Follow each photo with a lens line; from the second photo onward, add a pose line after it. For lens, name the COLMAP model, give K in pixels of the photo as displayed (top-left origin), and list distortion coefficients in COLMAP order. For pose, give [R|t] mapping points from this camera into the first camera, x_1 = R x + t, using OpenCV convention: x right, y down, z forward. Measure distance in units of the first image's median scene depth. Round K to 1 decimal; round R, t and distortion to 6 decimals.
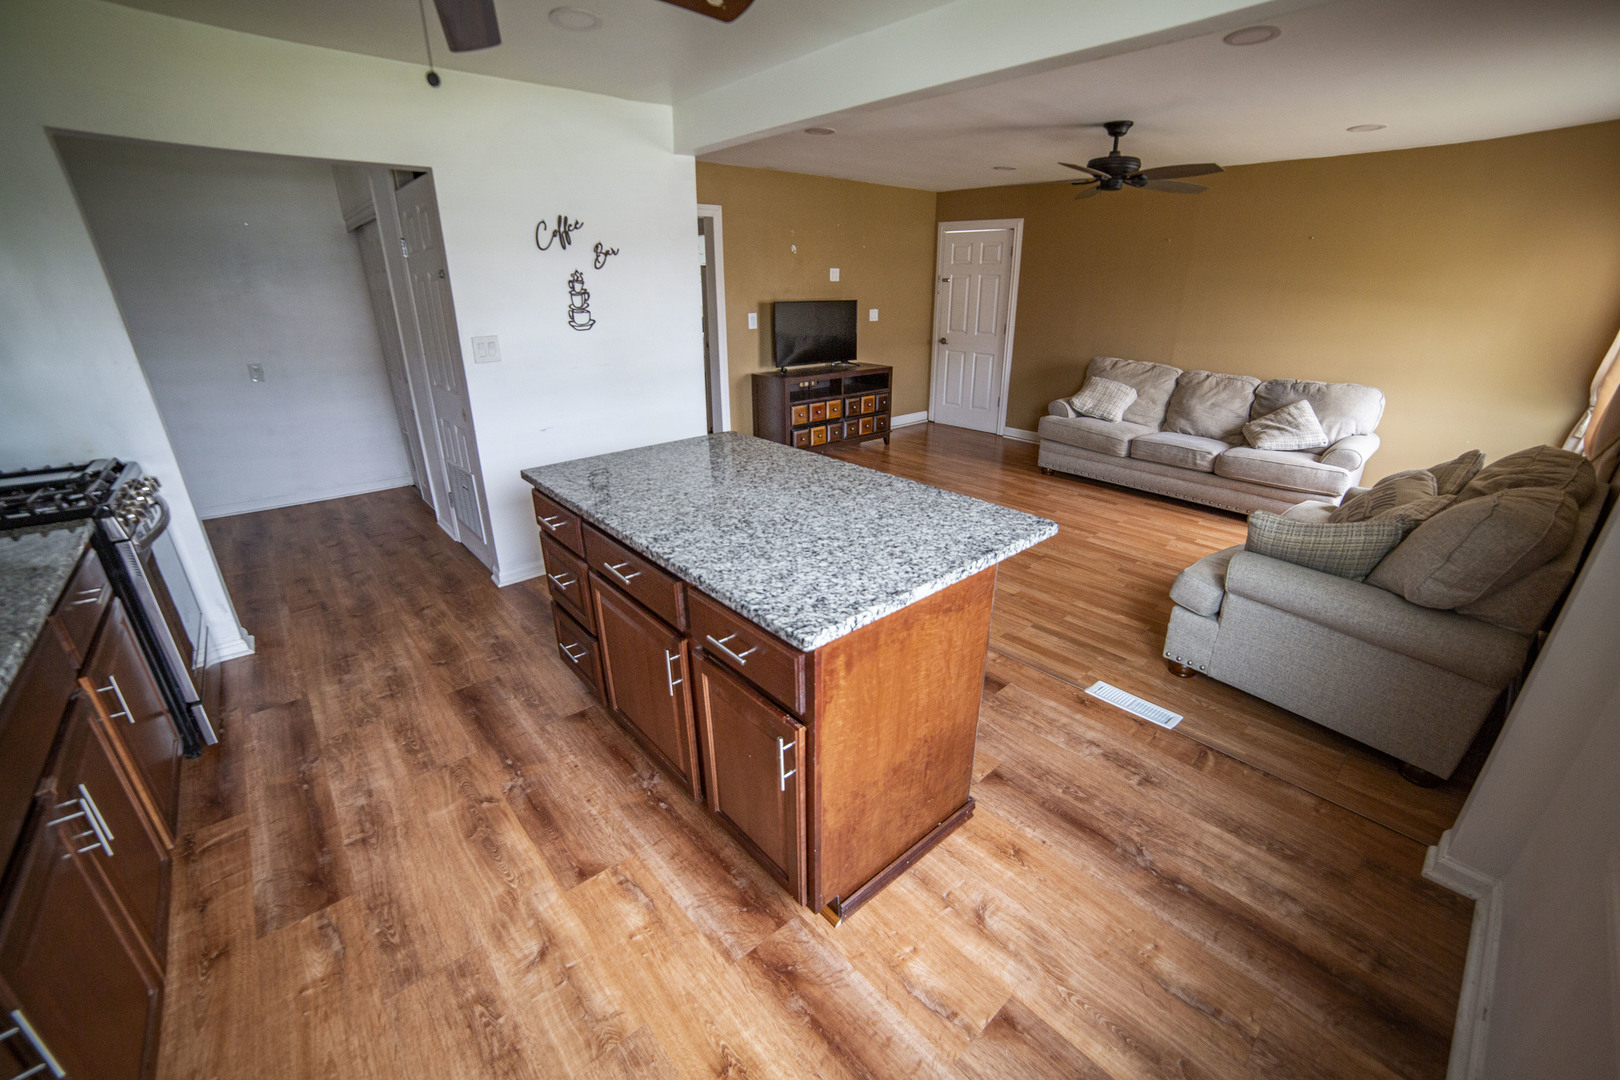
lens RADIAL K [[635.3, 0, 803.1], [0, 635.3, 544.1], [0, 0, 1]] dist [-0.054147, 0.000165]
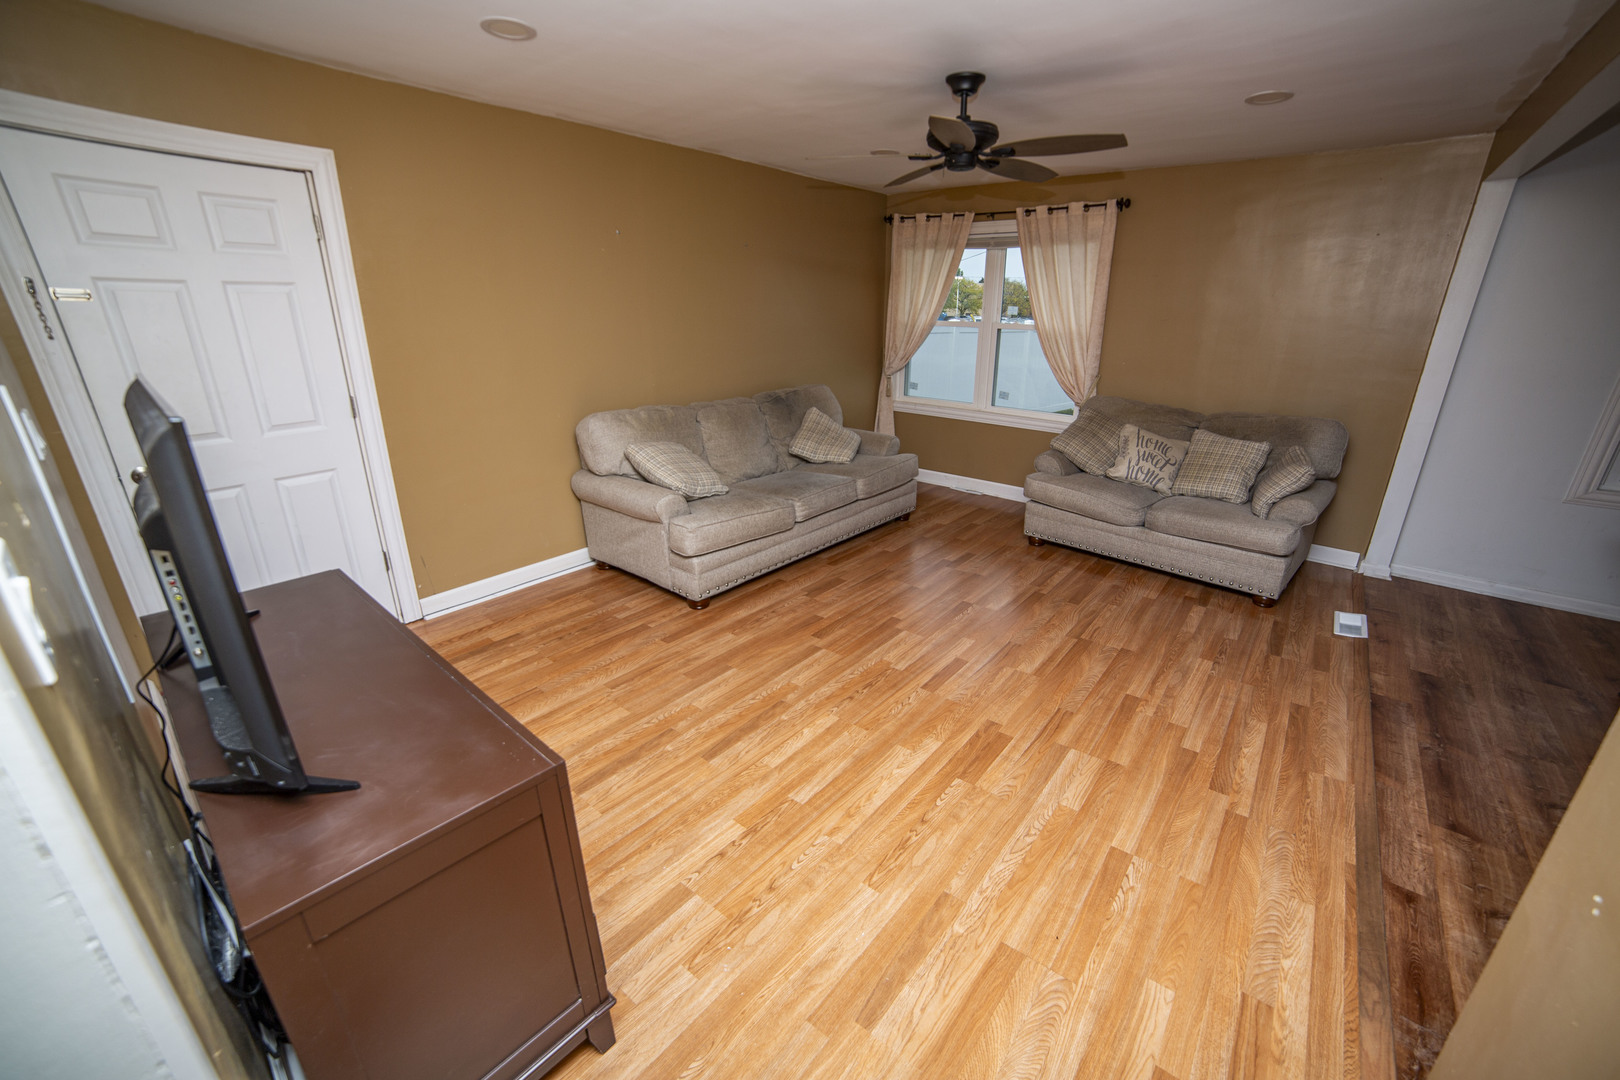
lens RADIAL K [[635.3, 0, 803.1], [0, 635.3, 544.1], [0, 0, 1]] dist [-0.054147, 0.000165]
pose [[-0.180075, -0.338928, 0.923418, -0.316697], [0.359776, 0.851024, 0.382517, -0.617138], [-0.915497, 0.401106, -0.031310, 1.522318]]
